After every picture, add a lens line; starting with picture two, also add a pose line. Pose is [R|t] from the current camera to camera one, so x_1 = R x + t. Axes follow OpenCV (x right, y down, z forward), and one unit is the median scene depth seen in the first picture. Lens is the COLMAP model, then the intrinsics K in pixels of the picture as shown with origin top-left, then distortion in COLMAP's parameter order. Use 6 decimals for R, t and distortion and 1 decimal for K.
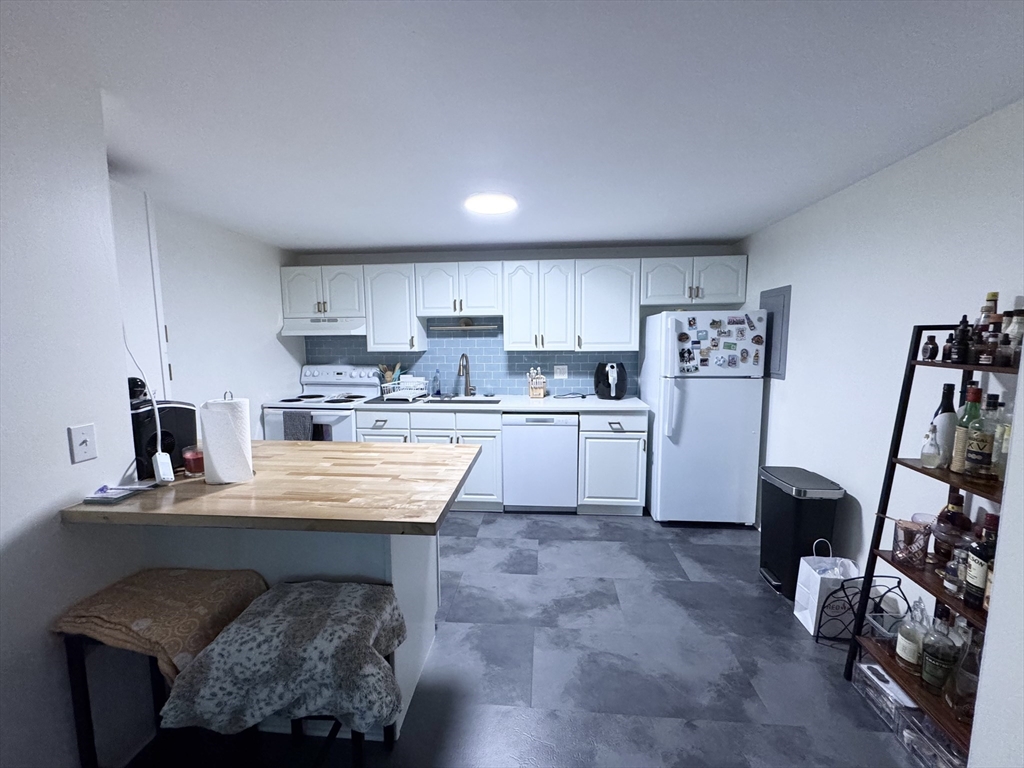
lens RADIAL K [[406.7, 0, 510.5], [0, 406.7, 383.1], [0, 0, 1]] dist [-0.000771, 0.000048]
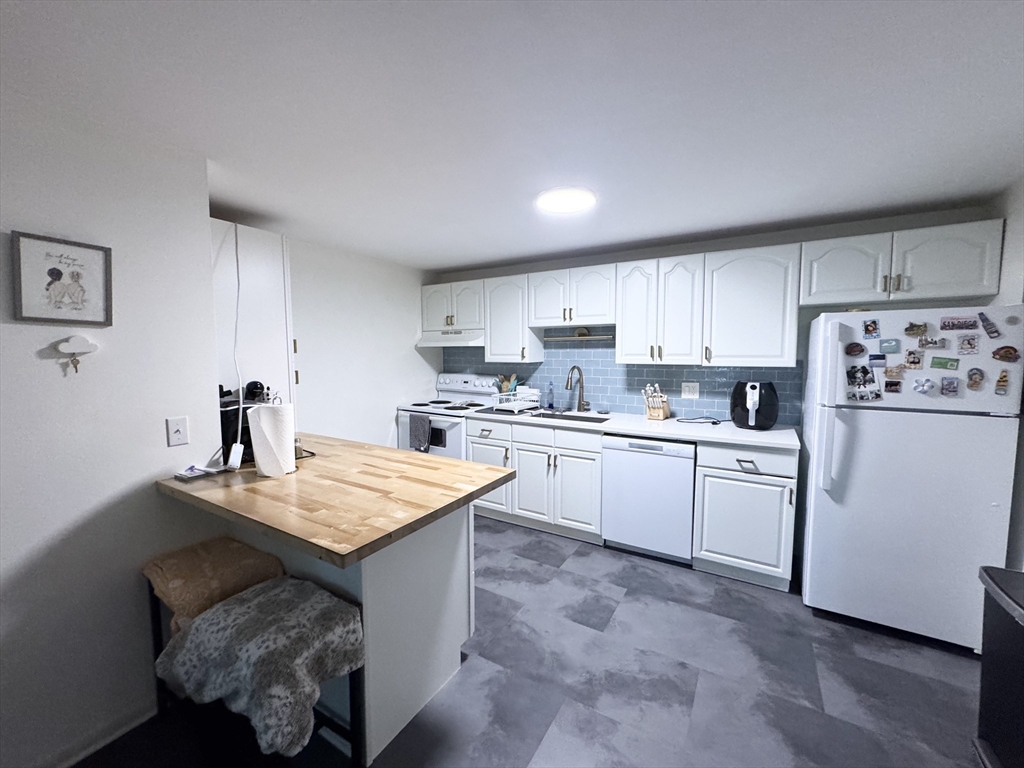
lens RADIAL K [[406.7, 0, 512.3], [0, 406.7, 383.0], [0, 0, 1]] dist [-0.000771, 0.000048]
pose [[0.897819, 0.038642, -0.438667, 0.208767], [-0.048663, 0.998748, -0.011619, -0.019562], [0.437668, 0.031778, 0.898575, 0.127476]]
